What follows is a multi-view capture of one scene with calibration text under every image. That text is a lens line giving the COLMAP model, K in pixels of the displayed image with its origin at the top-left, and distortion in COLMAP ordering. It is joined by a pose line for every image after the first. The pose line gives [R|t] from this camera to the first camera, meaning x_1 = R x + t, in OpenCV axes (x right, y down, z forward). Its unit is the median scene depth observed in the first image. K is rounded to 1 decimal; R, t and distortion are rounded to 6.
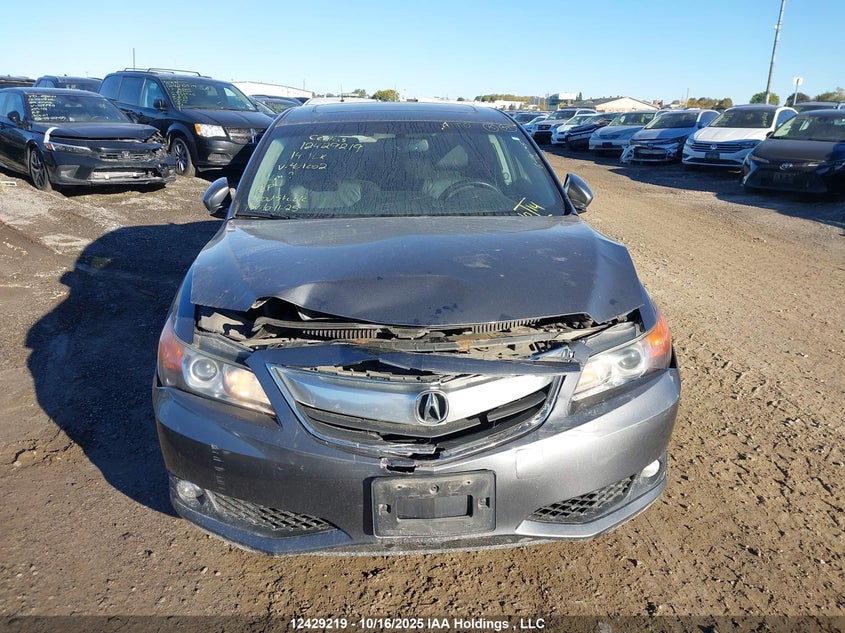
lens RADIAL K [[651.1, 0, 422.5], [0, 651.1, 316.5], [0, 0, 1]] dist [0.093204, -0.121995]
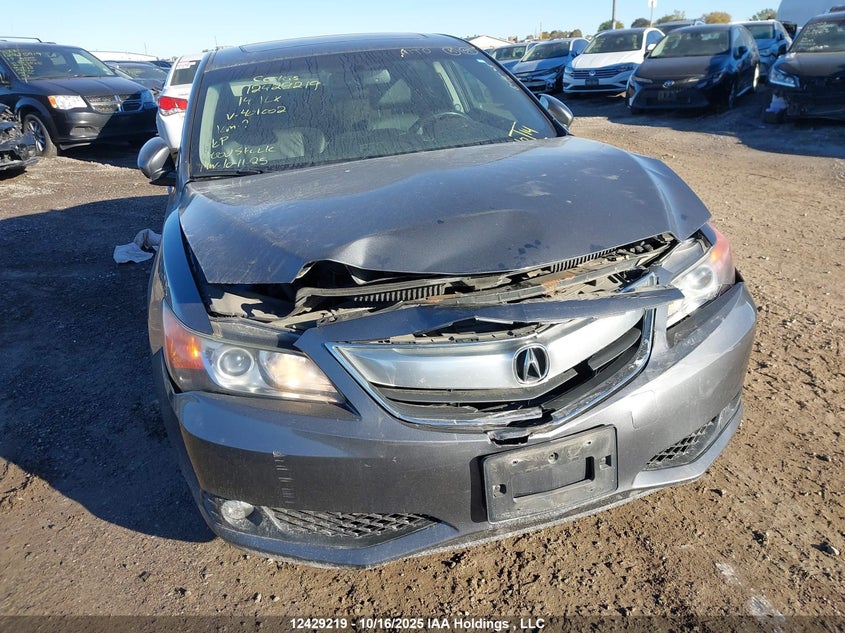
lens RADIAL K [[651.1, 0, 422.5], [0, 651.1, 316.5], [0, 0, 1]] dist [0.093204, -0.121995]
pose [[0.976600, -0.147136, 0.156856, -0.215249], [0.136370, 0.987631, 0.077377, -0.006293], [-0.166301, -0.054176, 0.984586, 0.165409]]
